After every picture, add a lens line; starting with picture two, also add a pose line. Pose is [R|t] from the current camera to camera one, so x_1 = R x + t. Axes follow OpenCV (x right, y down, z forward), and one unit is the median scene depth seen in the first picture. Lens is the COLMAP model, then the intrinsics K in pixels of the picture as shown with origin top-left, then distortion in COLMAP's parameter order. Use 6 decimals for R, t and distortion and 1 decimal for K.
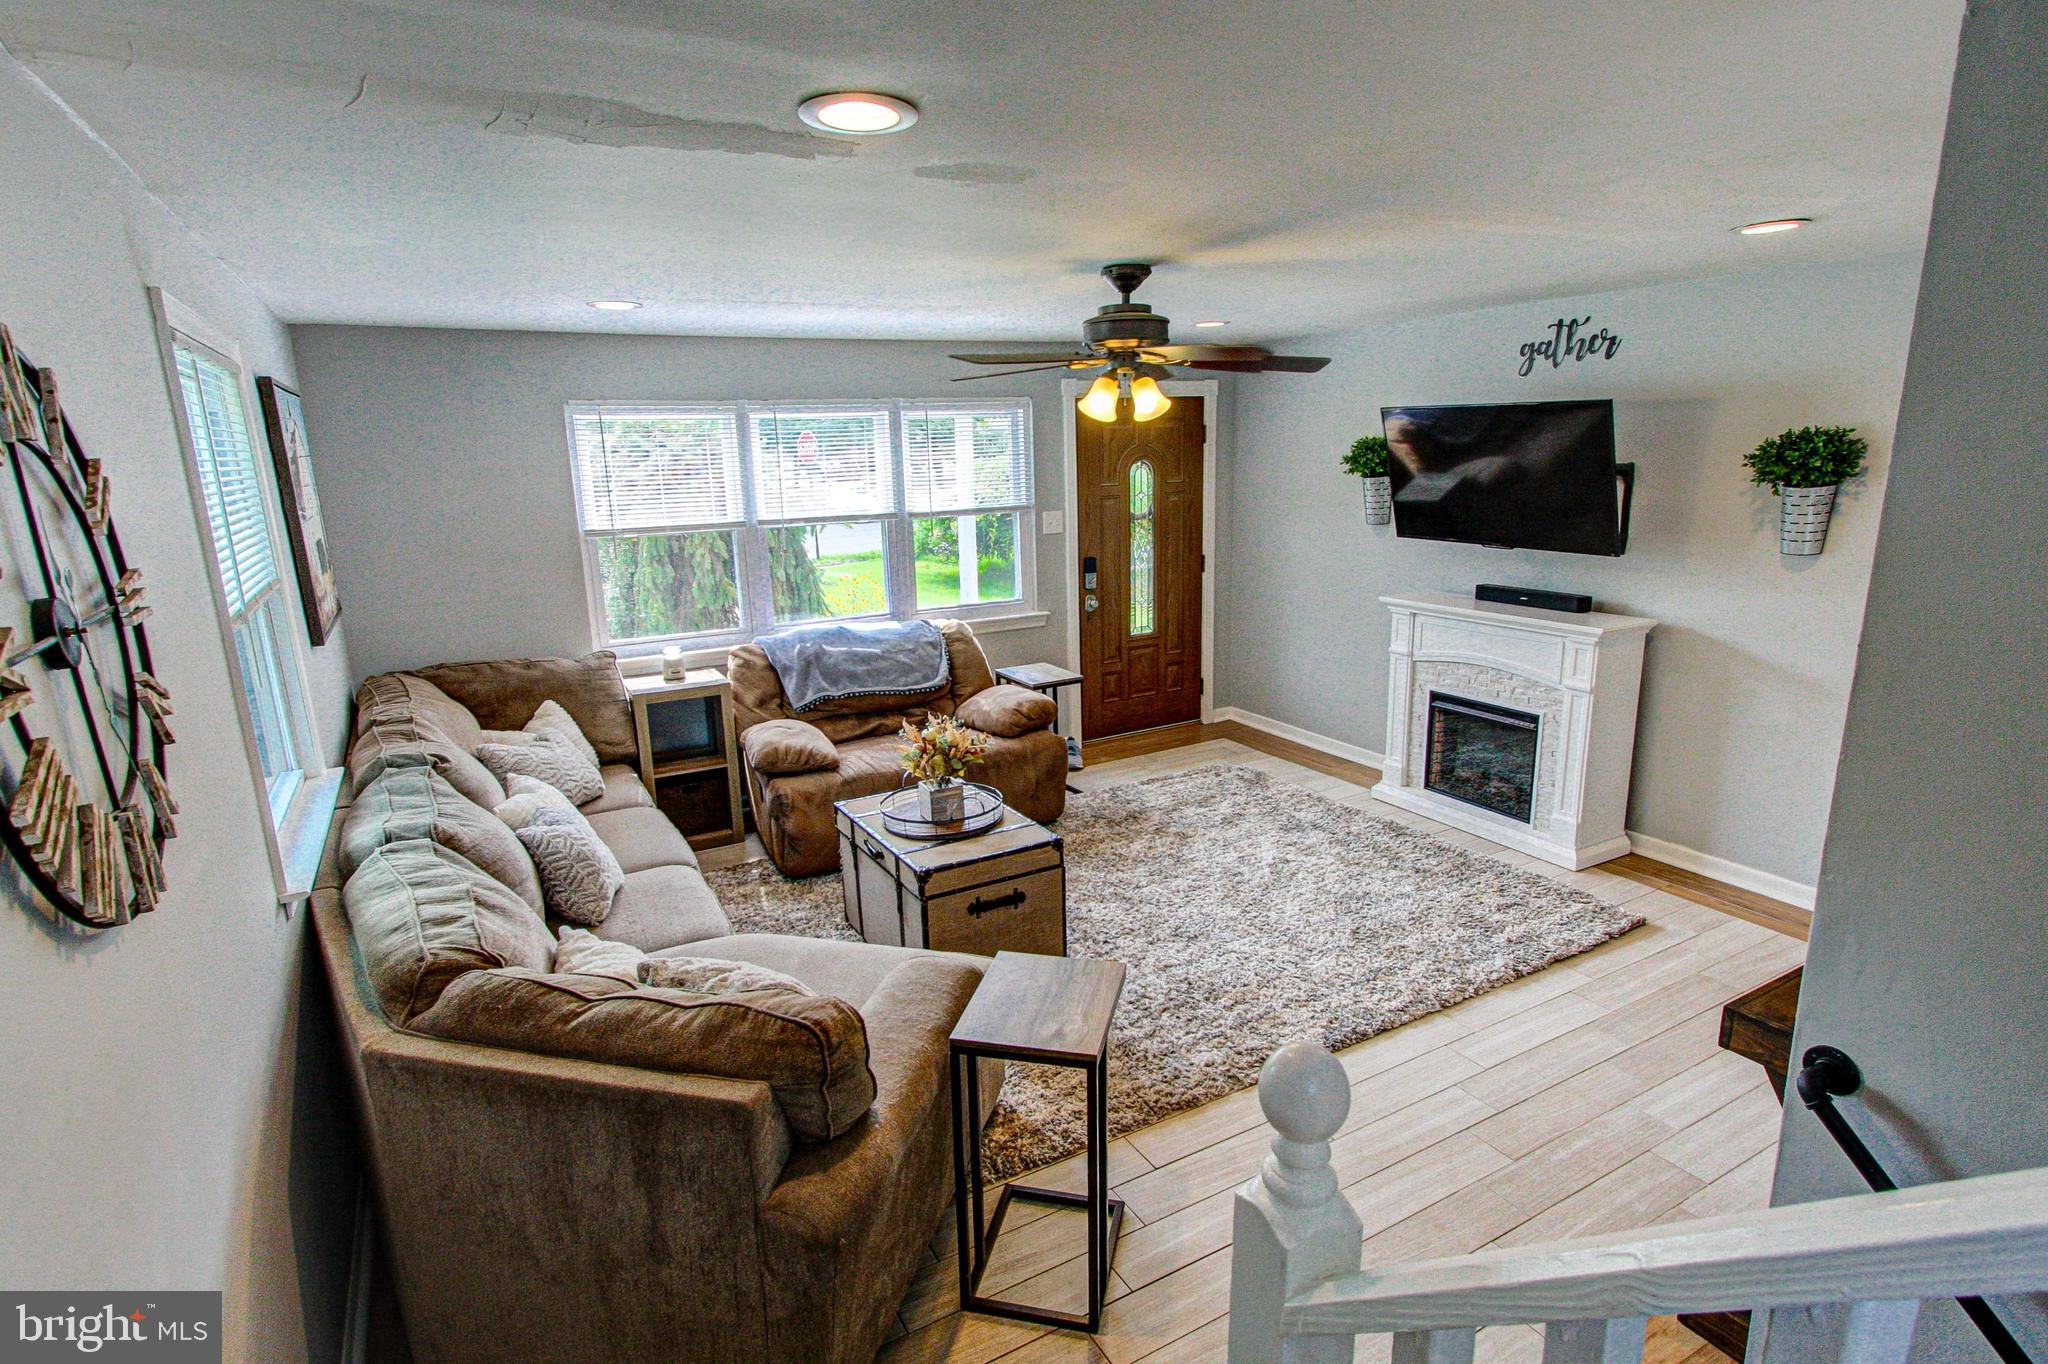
lens RADIAL K [[1047.4, 0, 1024.5], [0, 1047.4, 712.2], [0, 0, 1]] dist [-0.013952, 0.000023]
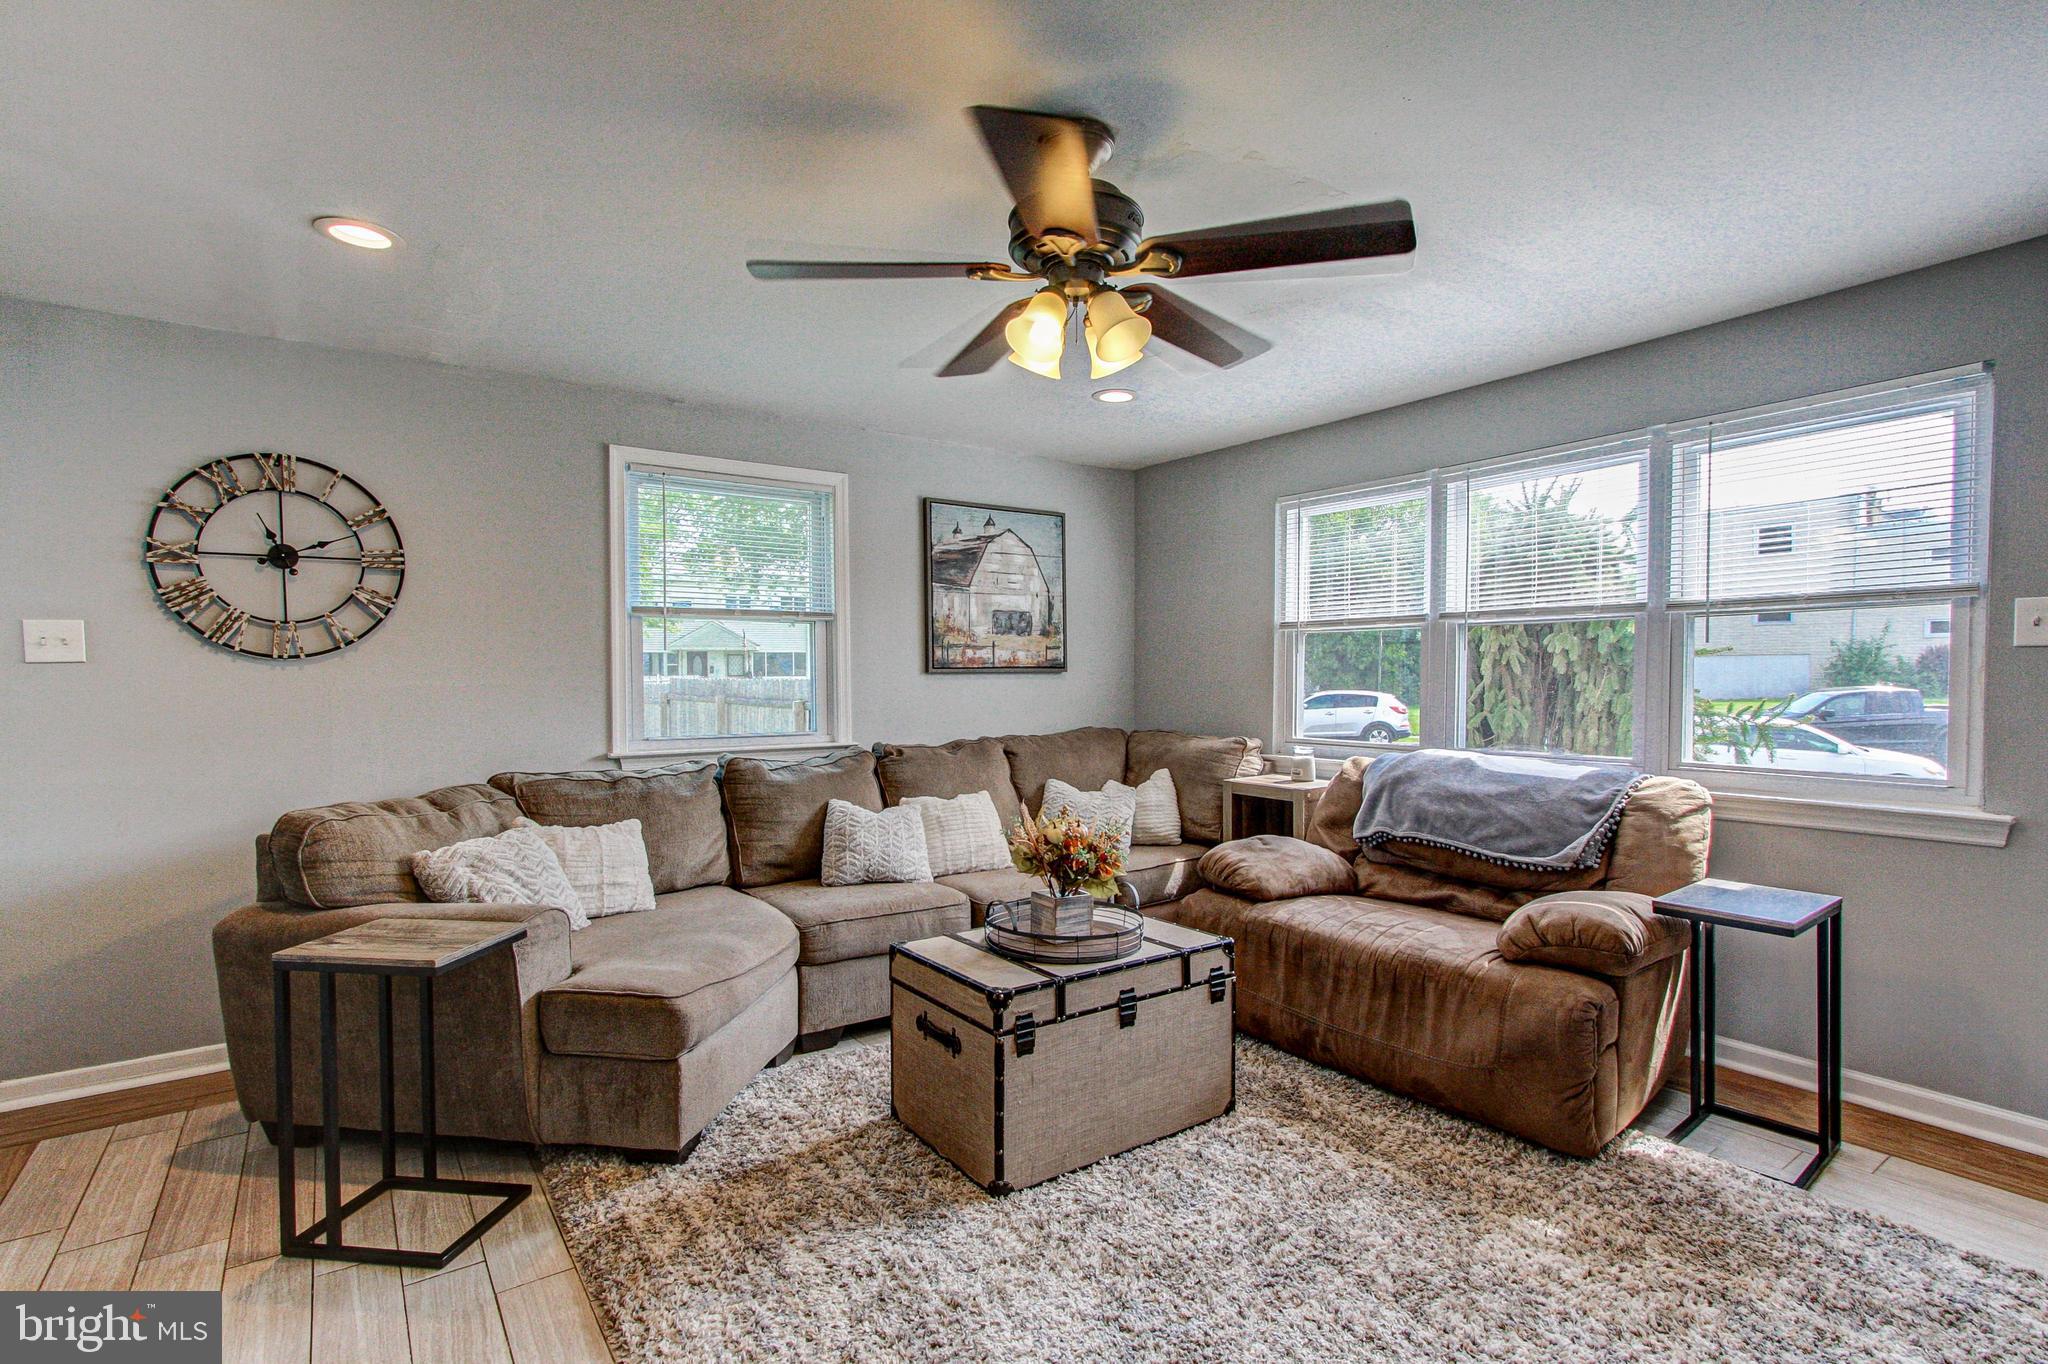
lens RADIAL K [[993.2, 0, 1028.2], [0, 993.2, 698.4], [0, 0, 1]] dist [-0.002899, 0.002039]
pose [[0.110142, 0.051833, -0.992563, 0.536383], [-0.245178, 0.969196, 0.023406, -0.069569], [0.963201, 0.240776, 0.119457, 0.711061]]
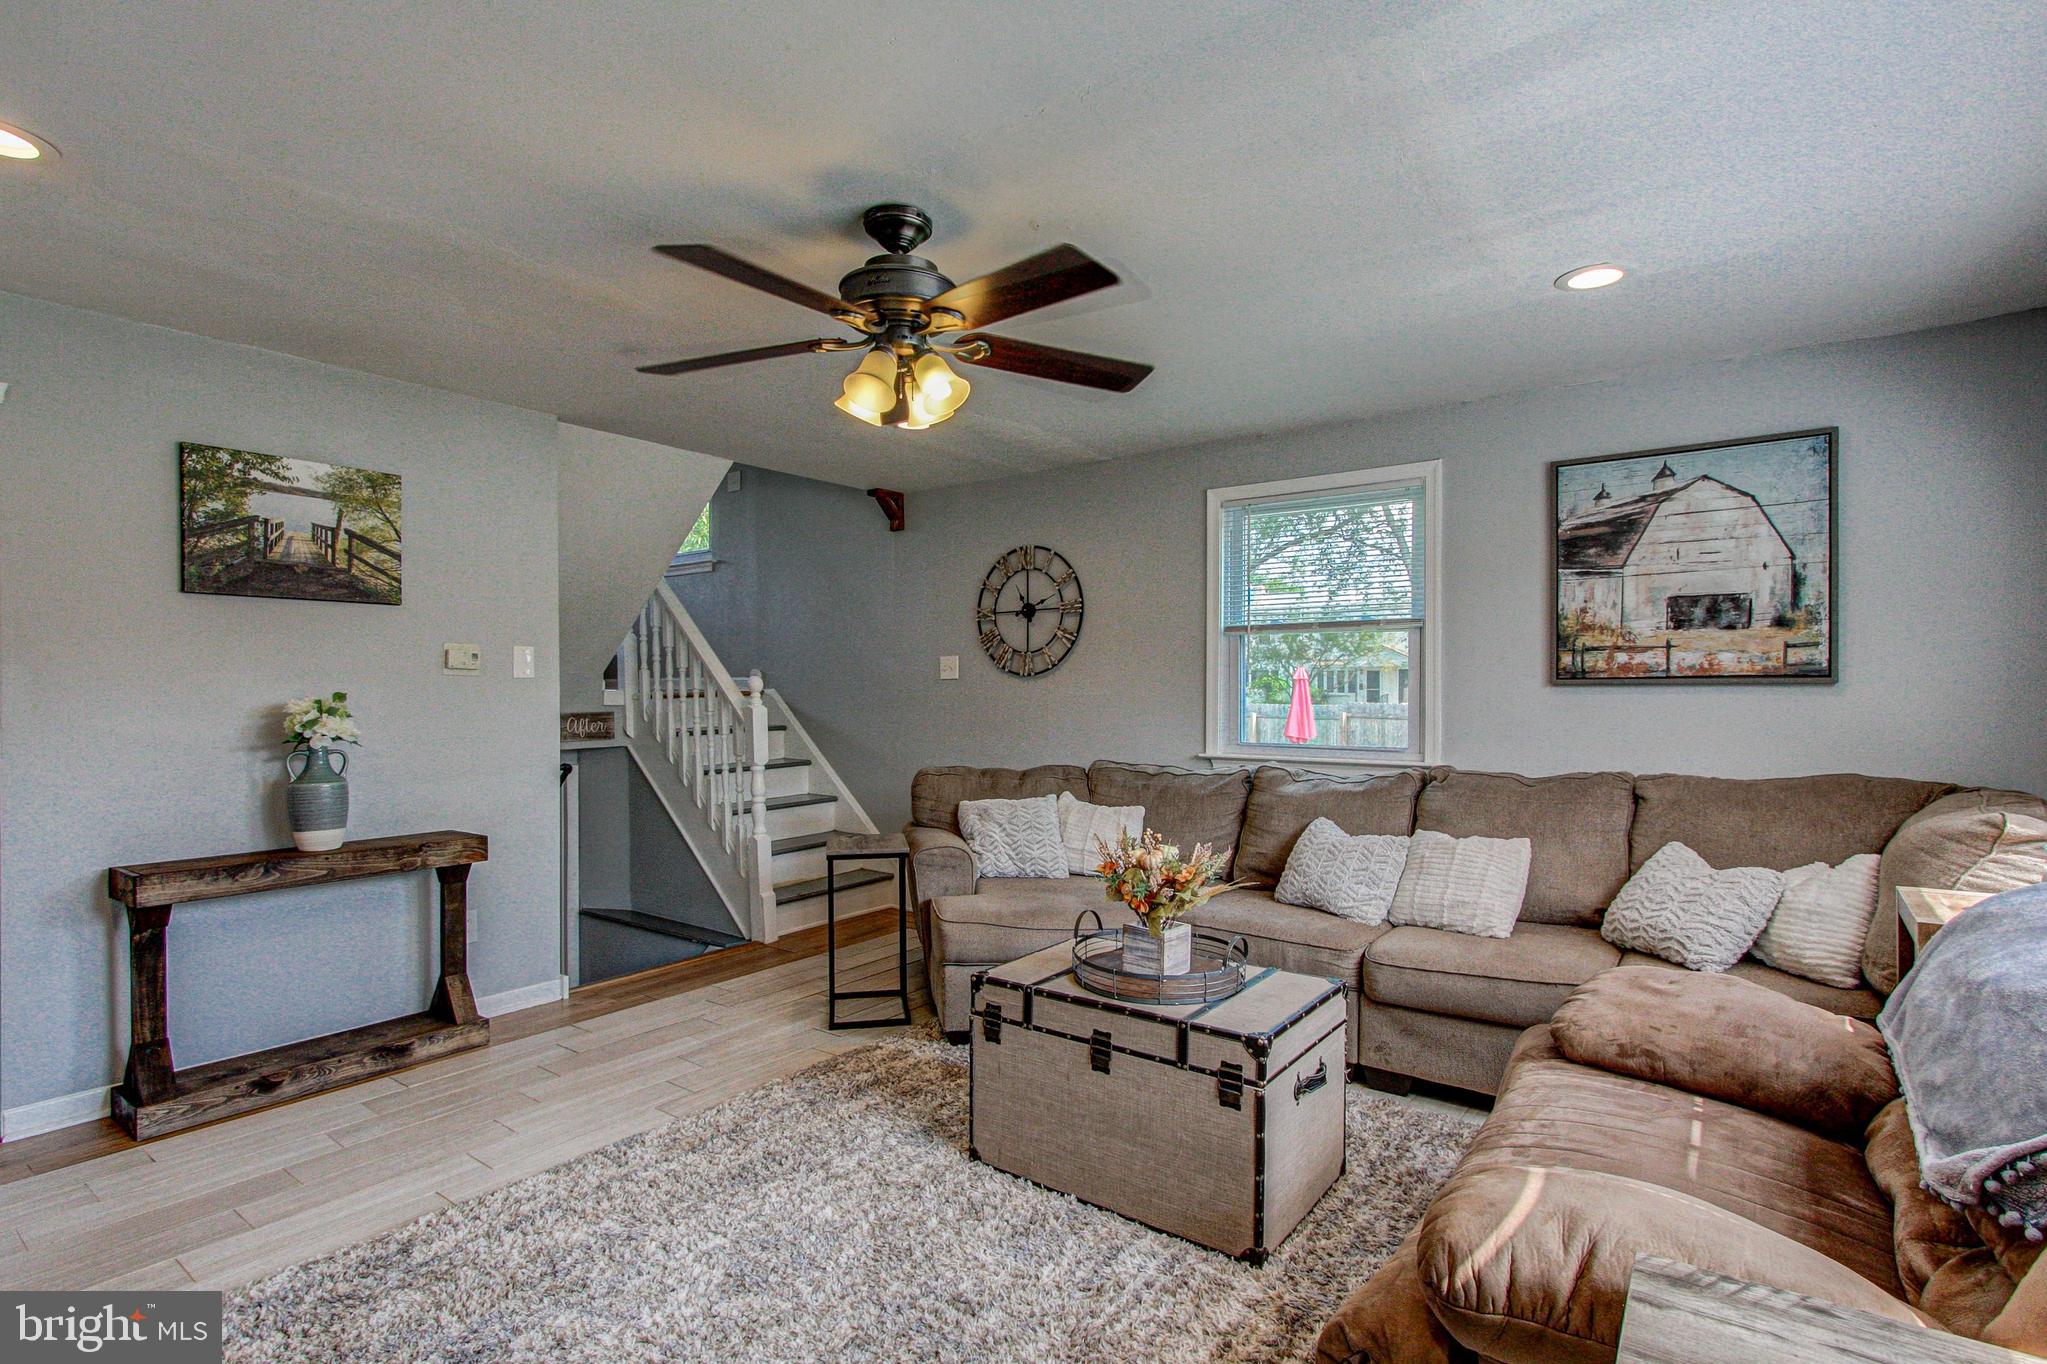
lens RADIAL K [[999.6, 0, 1006.0], [0, 999.6, 705.6], [0, 0, 1]] dist [-0.002580, -0.000210]
pose [[-0.918749, 0.036967, -0.393107, 0.234930], [-0.070660, 0.964142, 0.255808, -0.204618], [0.388468, 0.262800, -0.883192, 1.271934]]
